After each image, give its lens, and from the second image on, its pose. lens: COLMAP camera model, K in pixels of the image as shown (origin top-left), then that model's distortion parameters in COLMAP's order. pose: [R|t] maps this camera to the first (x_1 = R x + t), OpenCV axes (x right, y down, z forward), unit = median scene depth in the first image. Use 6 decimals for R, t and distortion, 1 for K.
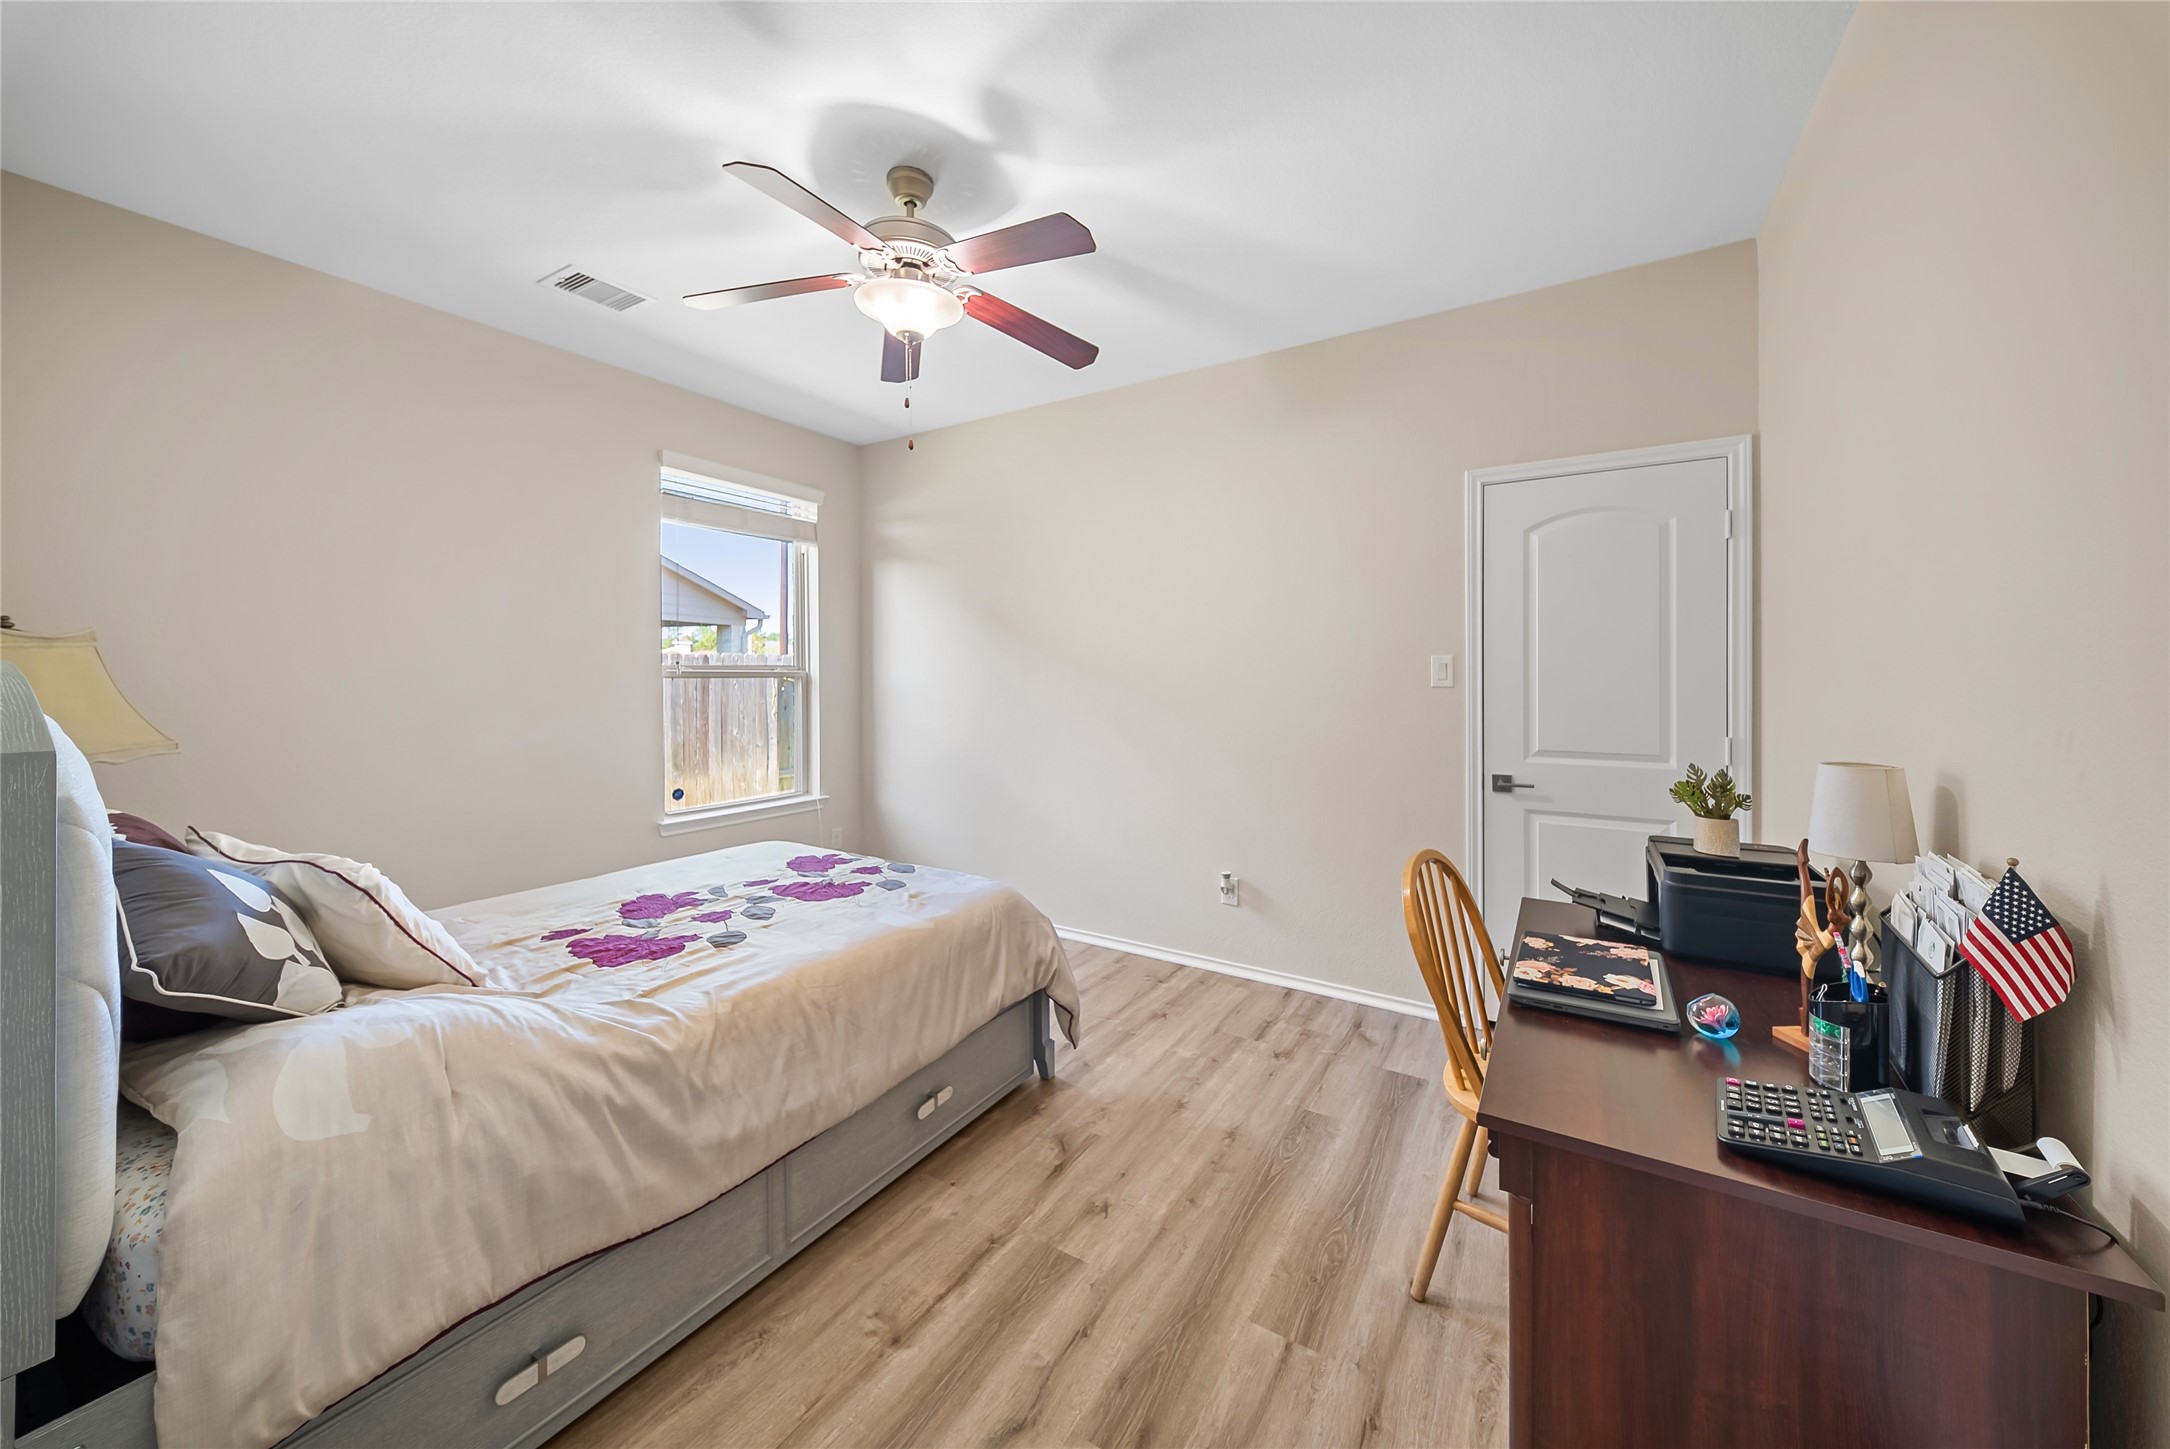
lens RADIAL K [[763.1, 0, 1095.9], [0, 763.1, 676.3], [0, 0, 1]] dist [-0.001091, -0.000054]
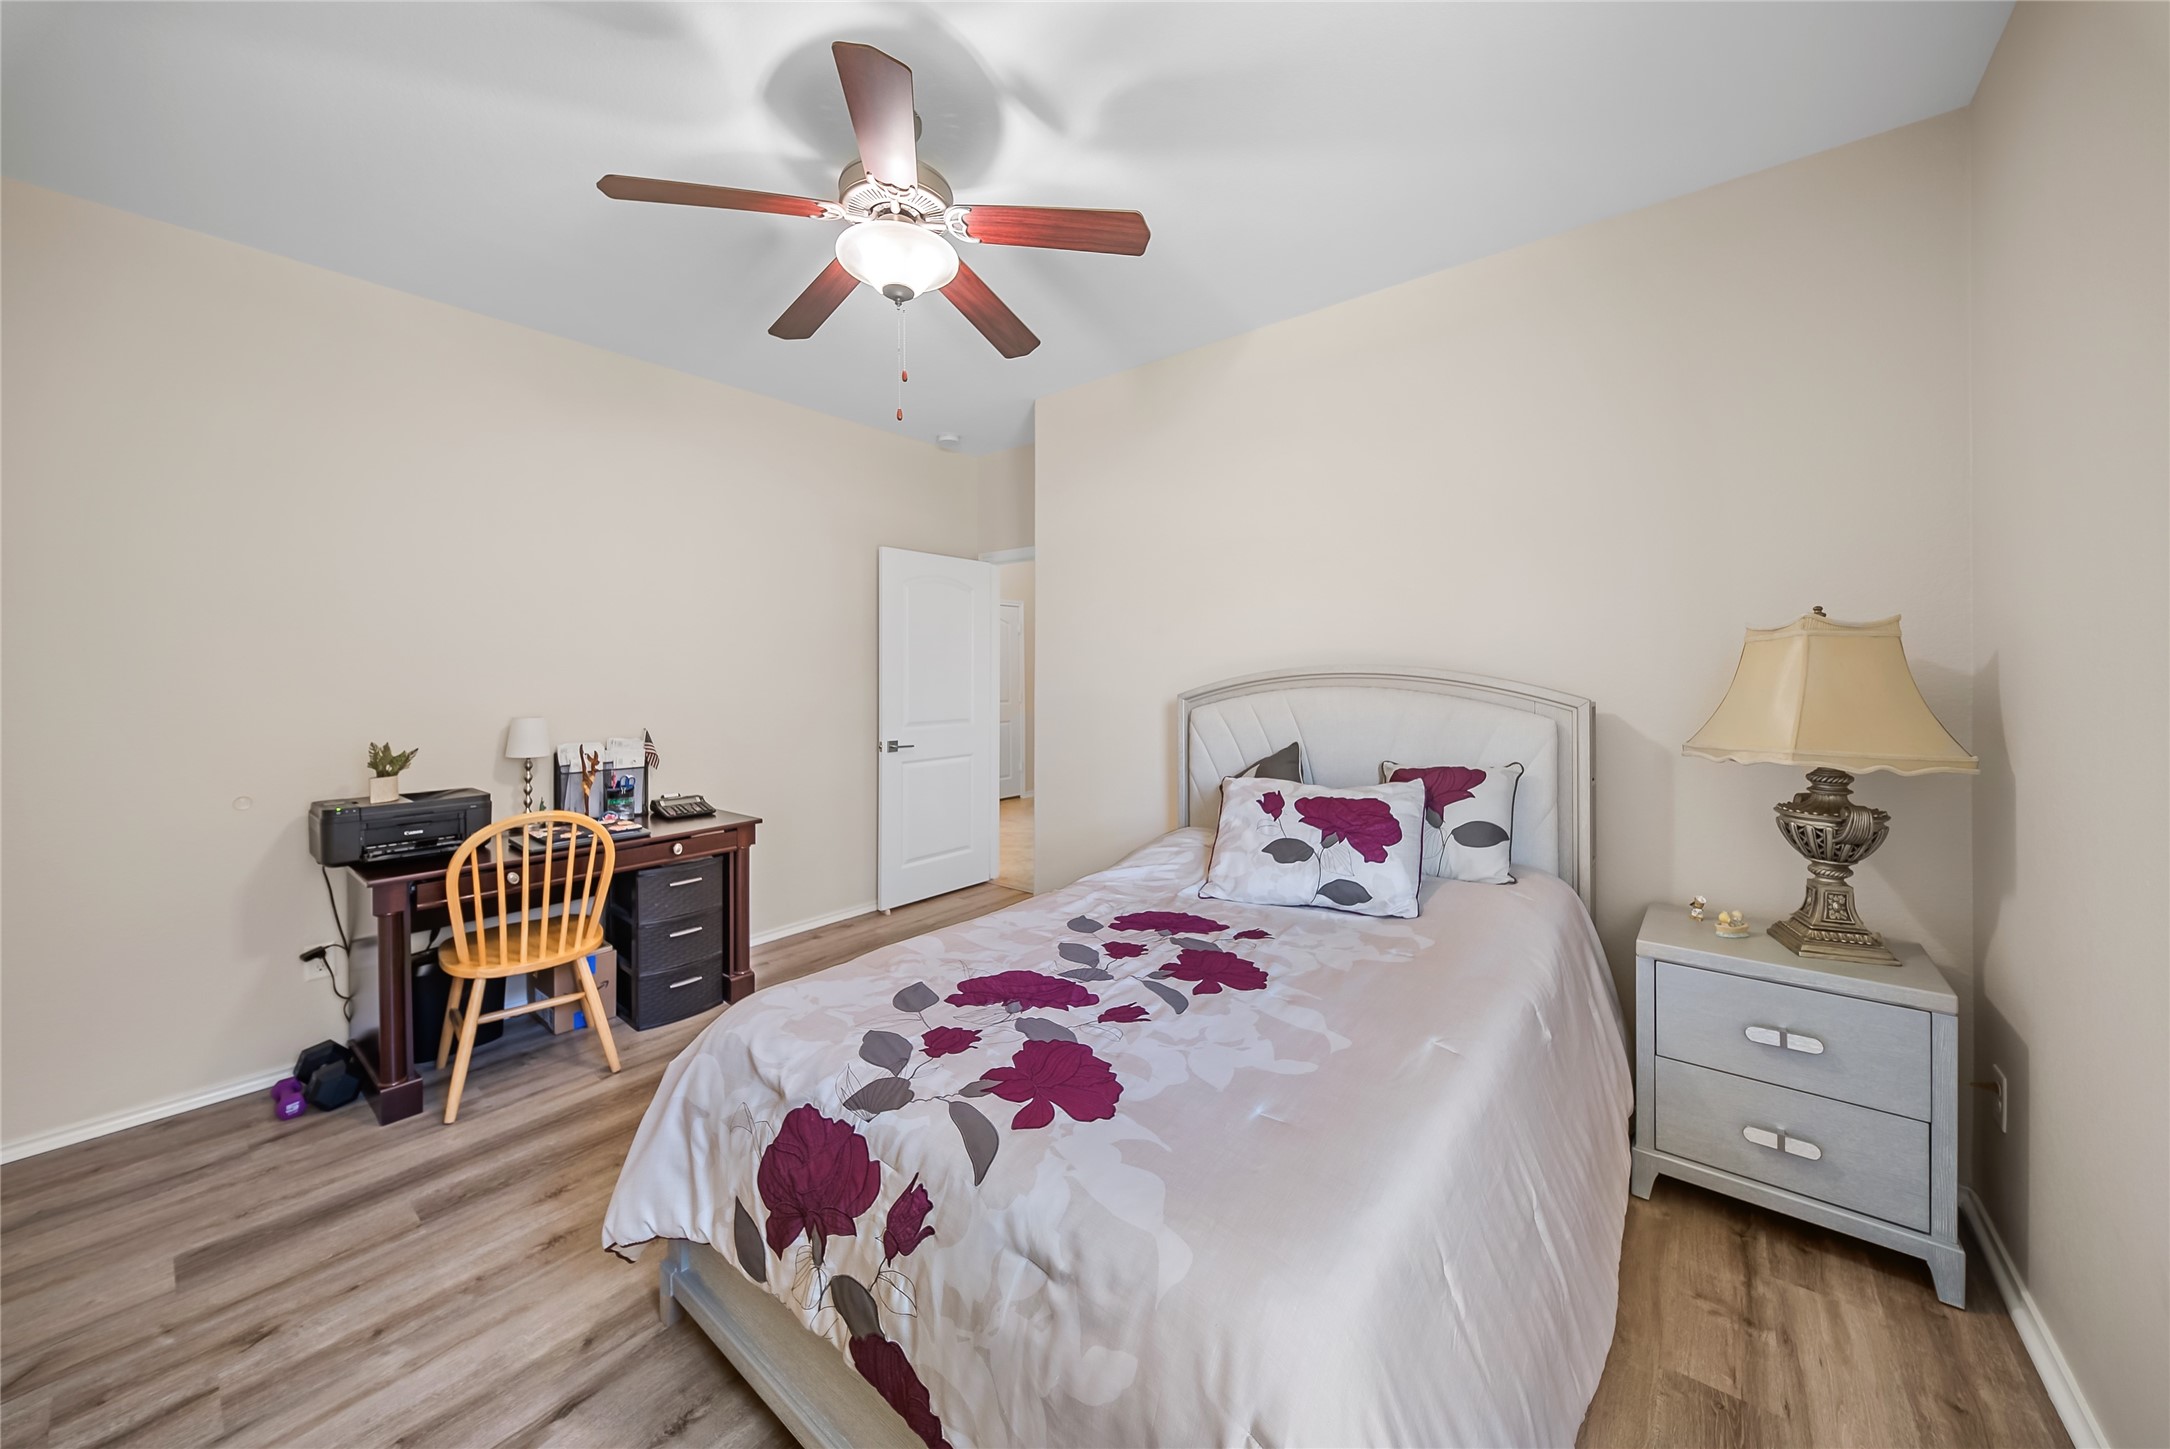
lens RADIAL K [[763.1, 0, 1095.9], [0, 763.1, 676.3], [0, 0, 1]] dist [-0.001091, -0.000054]
pose [[-0.993441, 0.002046, 0.114325, -0.507358], [0.002354, 0.999994, 0.002560, -0.001466], [-0.114319, 0.002812, -0.993440, 1.668527]]
